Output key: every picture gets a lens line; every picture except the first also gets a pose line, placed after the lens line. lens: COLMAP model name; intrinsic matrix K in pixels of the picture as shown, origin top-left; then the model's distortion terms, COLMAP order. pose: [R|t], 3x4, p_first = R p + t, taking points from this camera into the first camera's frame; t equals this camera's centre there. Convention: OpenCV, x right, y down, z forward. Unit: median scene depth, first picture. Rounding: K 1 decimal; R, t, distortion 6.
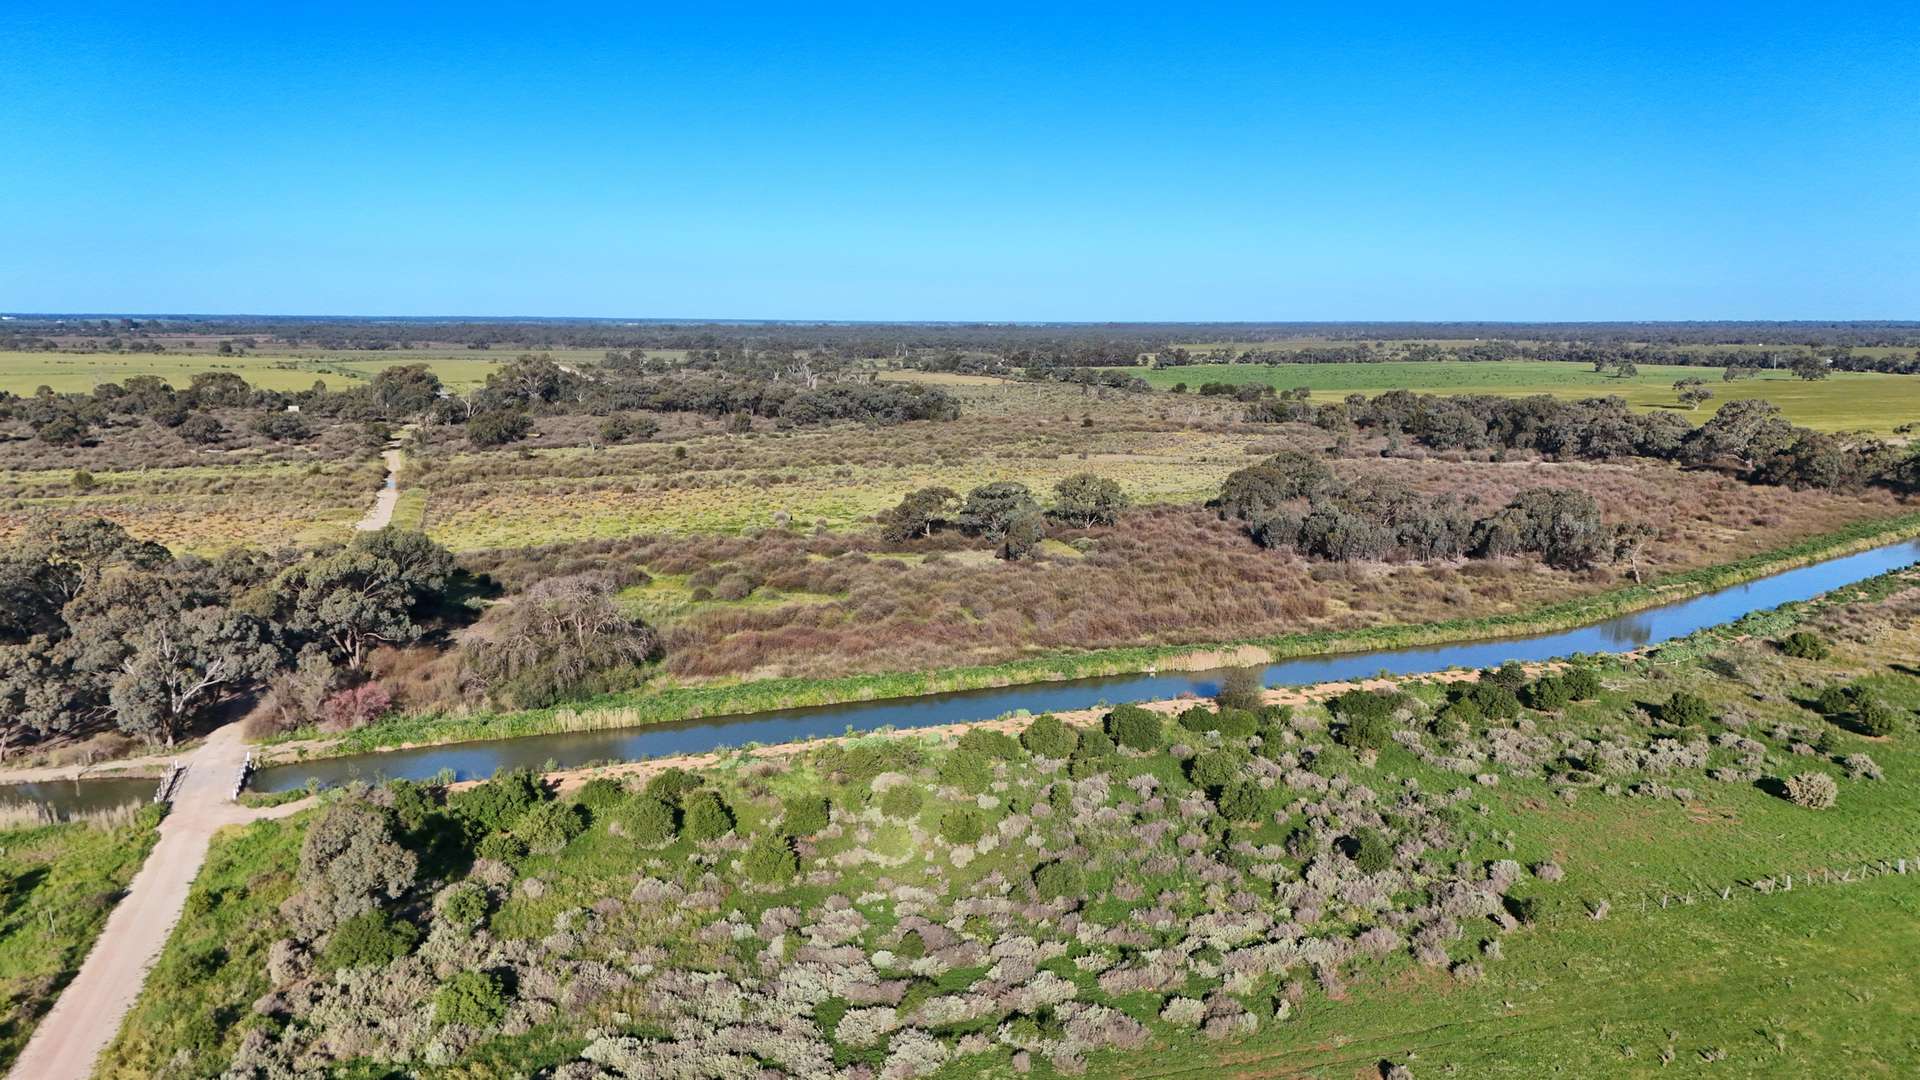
lens RADIAL K [[1404.6, 0, 960.0], [0, 1404.6, 540.0], [0, 0, 1]] dist [0.086802, -0.087260]
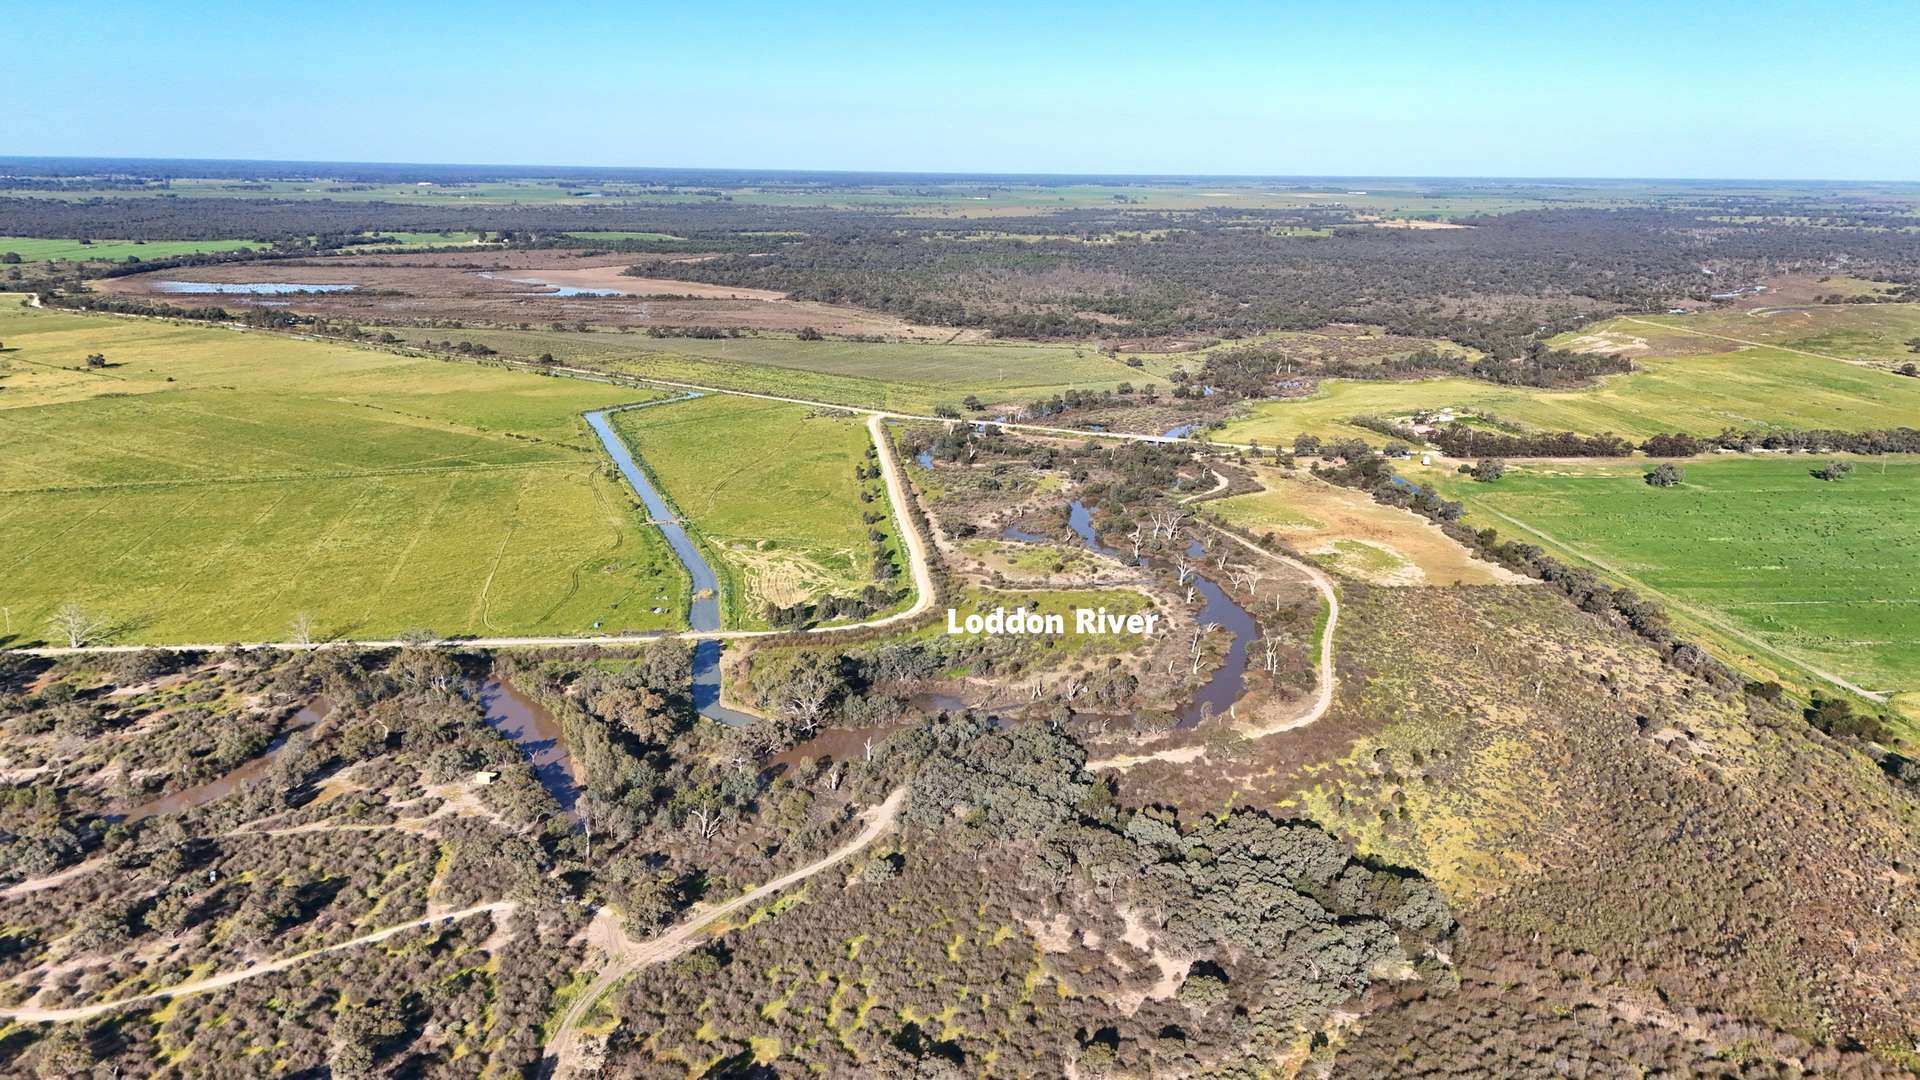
lens RADIAL K [[1404.6, 0, 960.0], [0, 1404.6, 540.0], [0, 0, 1]] dist [0.086802, -0.087260]
pose [[0.971118, 0.071794, -0.227542, -0.318632], [-0.048010, 0.992948, 0.108394, -1.234602], [0.233720, -0.094339, 0.967717, 1.517124]]
